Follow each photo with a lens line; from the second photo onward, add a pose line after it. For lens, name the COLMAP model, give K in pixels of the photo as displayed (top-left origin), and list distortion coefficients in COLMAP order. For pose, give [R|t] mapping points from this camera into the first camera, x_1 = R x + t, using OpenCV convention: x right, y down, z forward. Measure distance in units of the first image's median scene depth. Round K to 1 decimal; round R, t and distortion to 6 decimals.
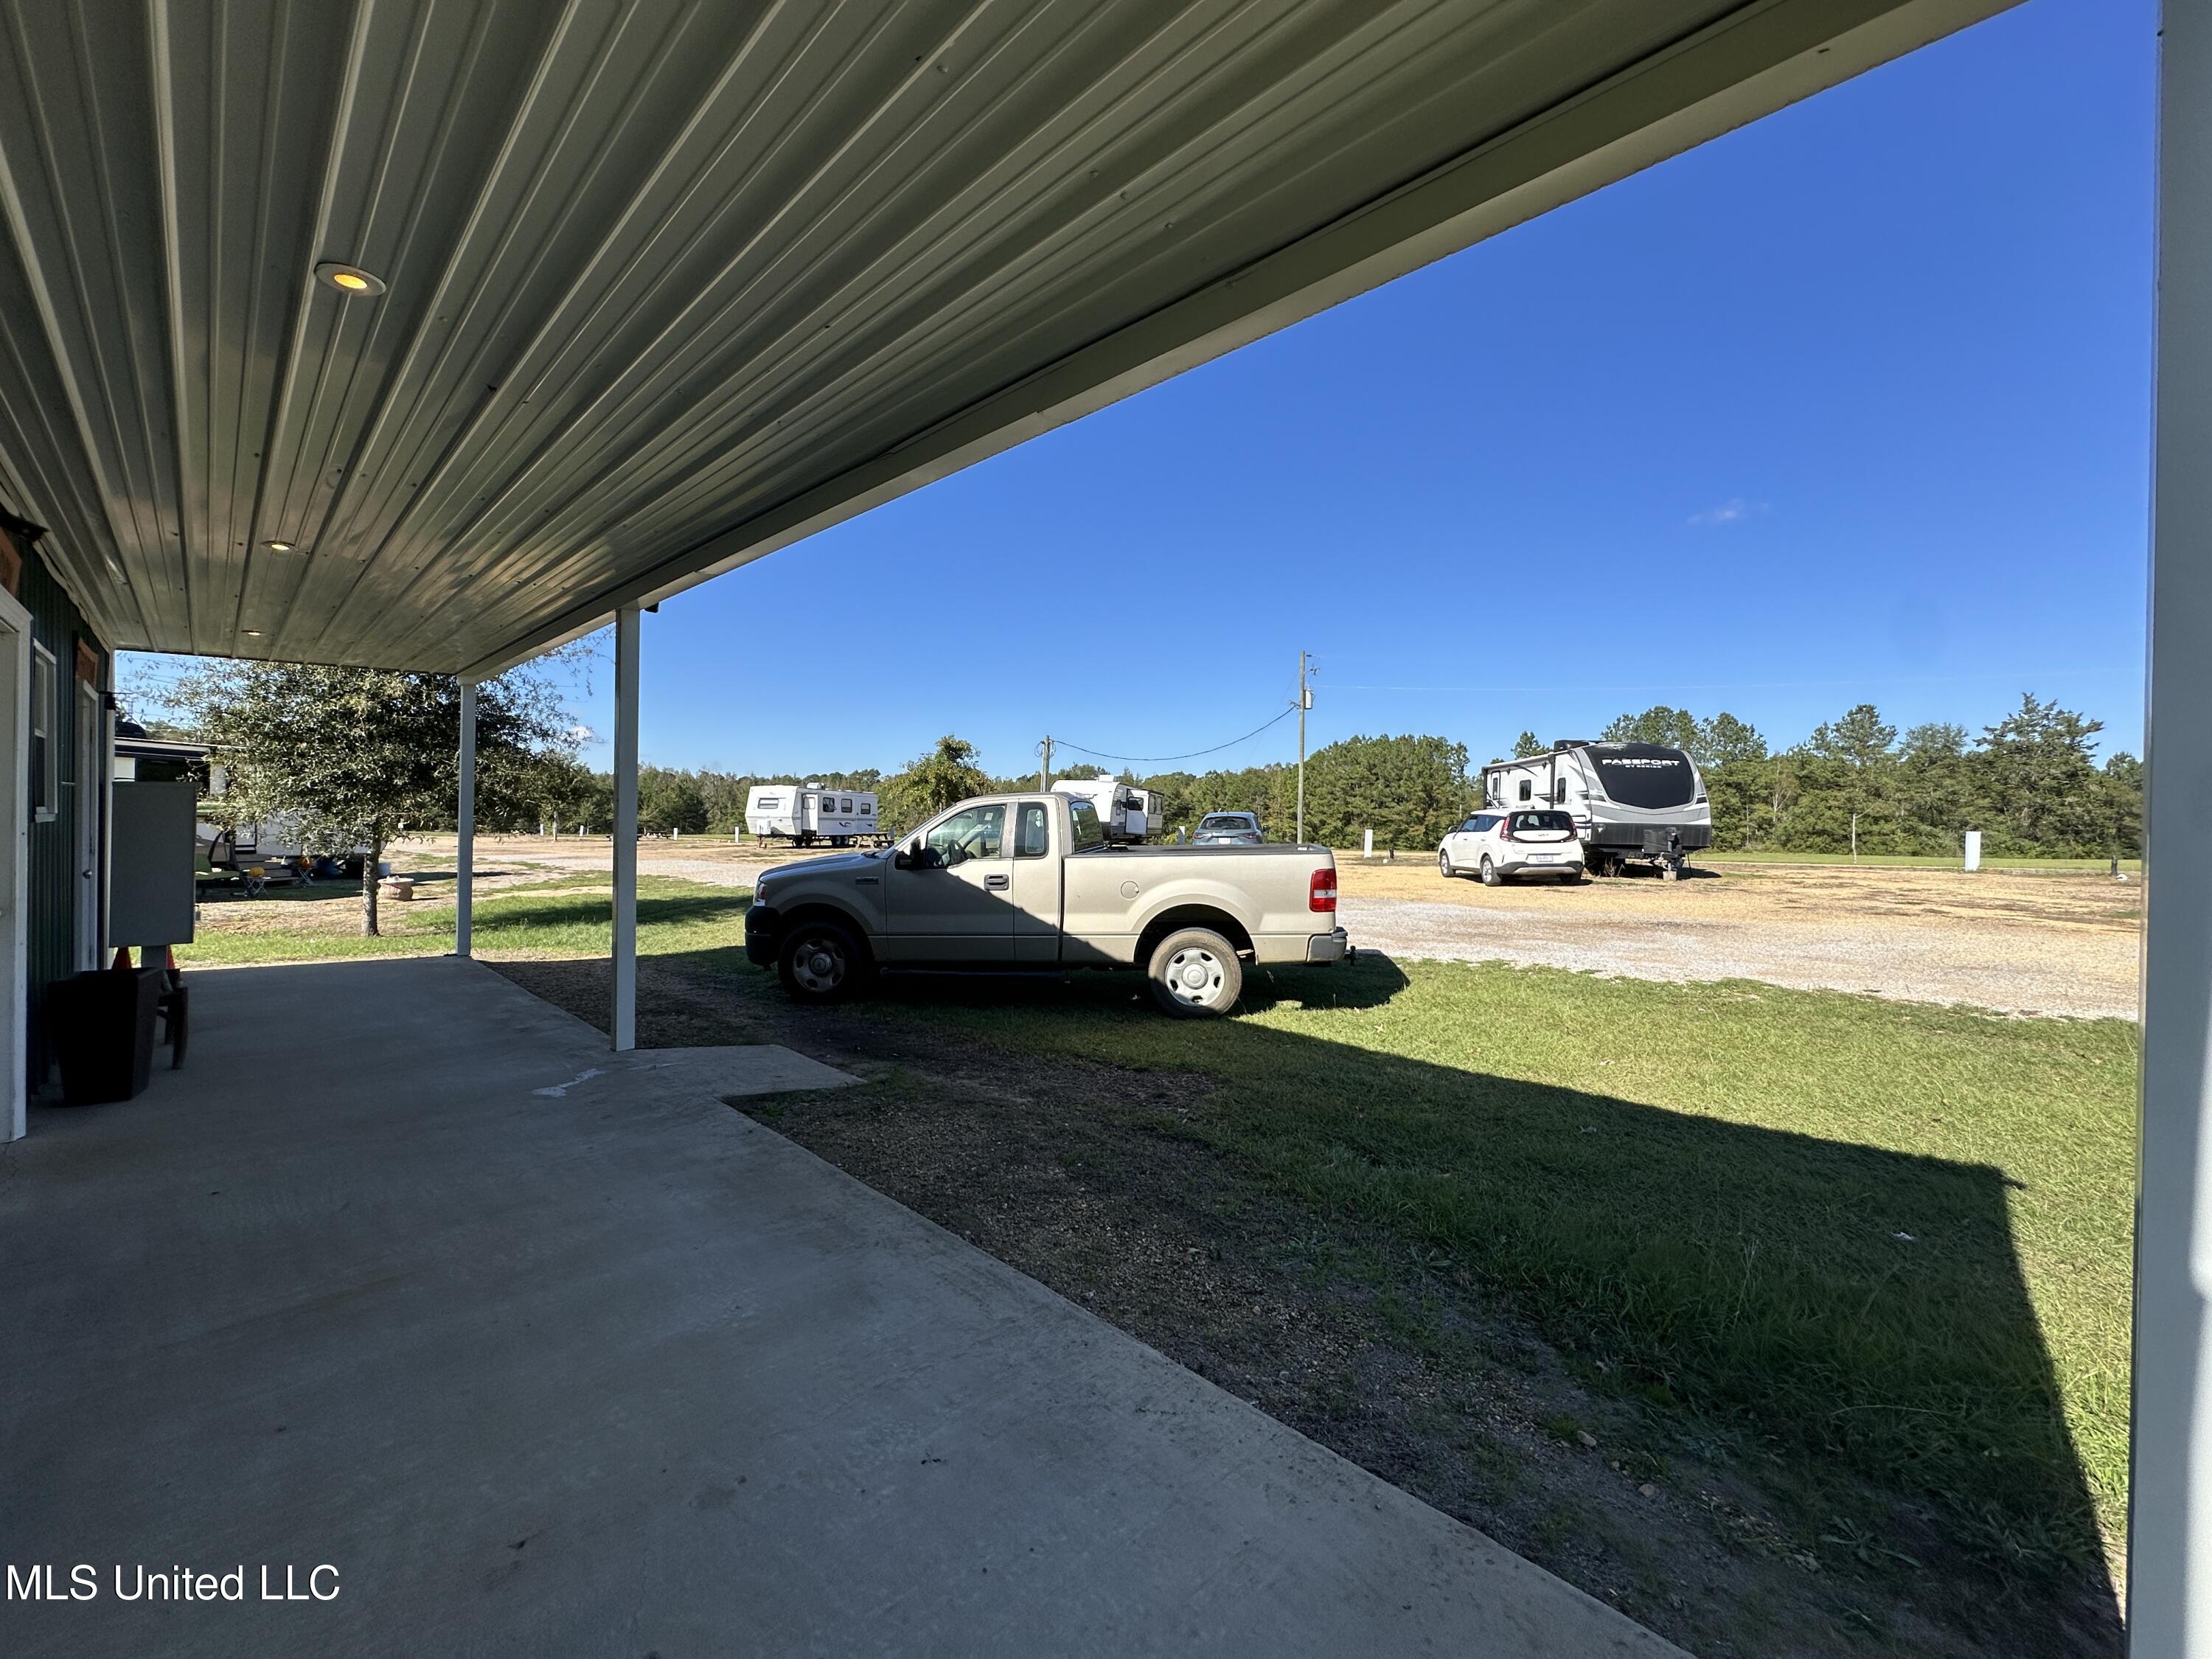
lens RADIAL K [[878.1, 0, 1100.8], [0, 878.1, 830.8], [0, 0, 1]] dist [-0.003689, 0.000284]
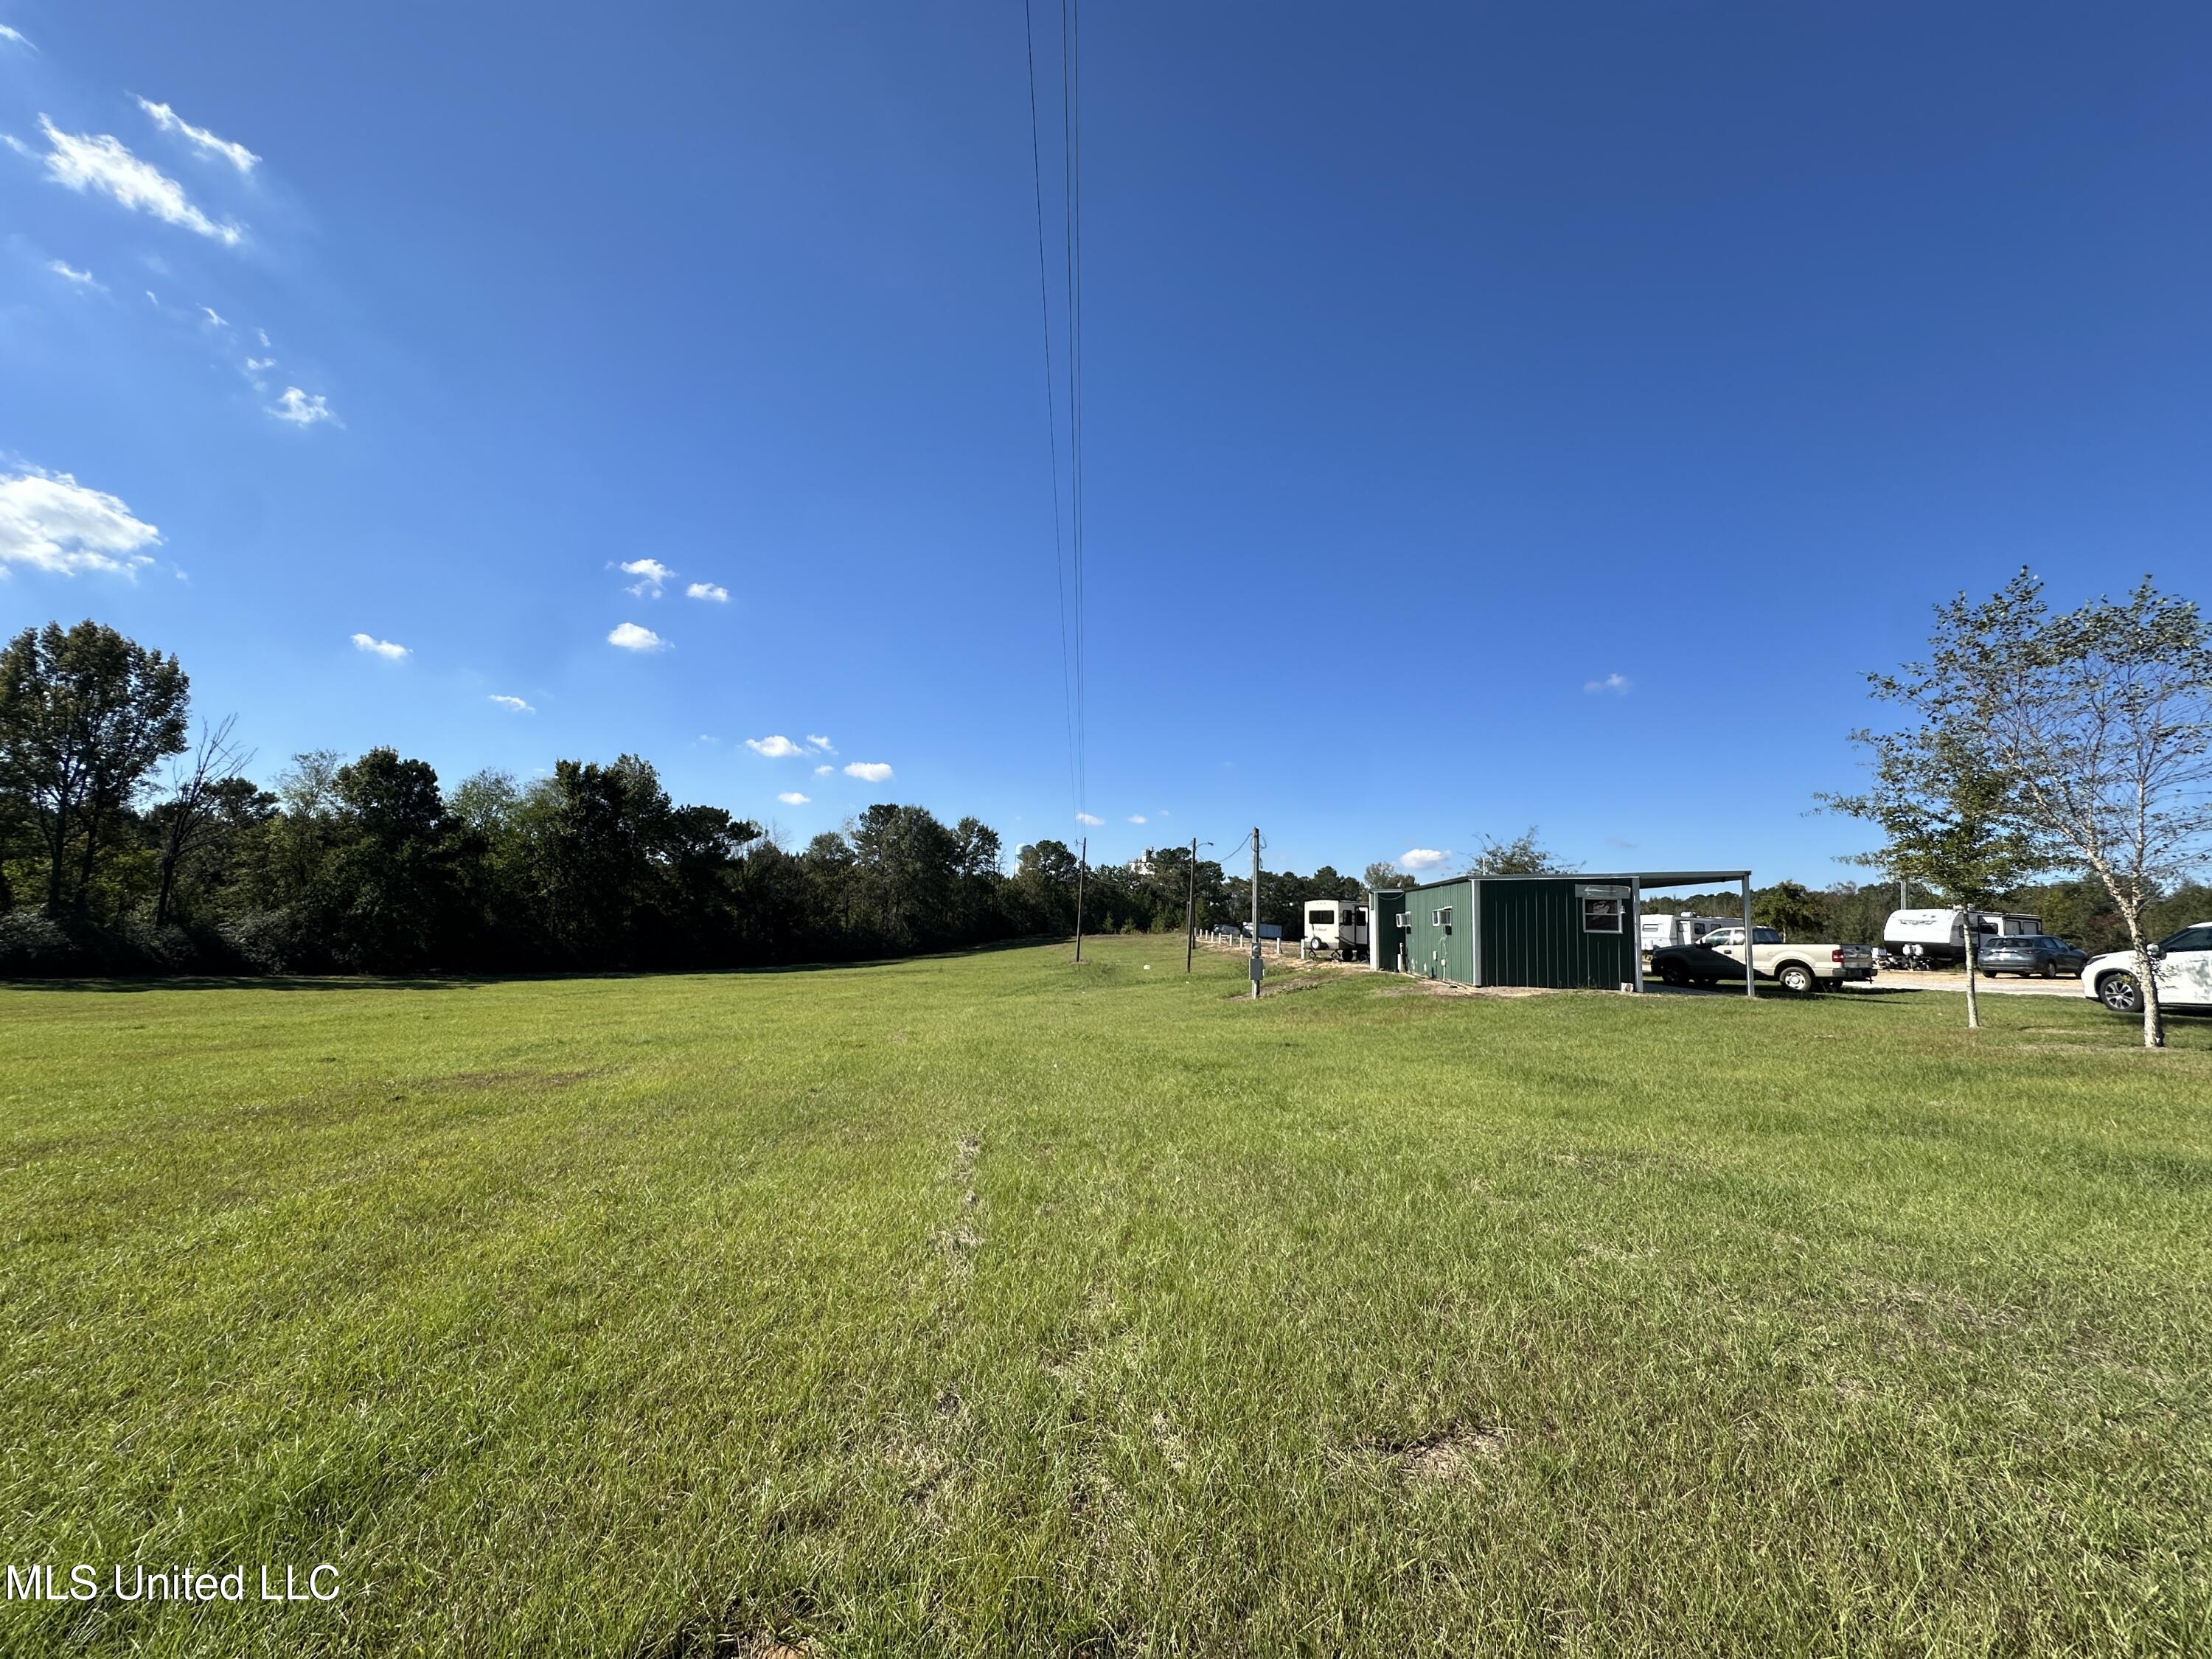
lens RADIAL K [[878.1, 0, 1108.9], [0, 878.1, 831.8], [0, 0, 1]] dist [-0.003689, 0.000284]
pose [[0.614837, -0.085051, -0.784055, 0.486106], [-0.023851, 0.991708, -0.126280, 0.034673], [0.788294, 0.096342, 0.607710, -1.327424]]
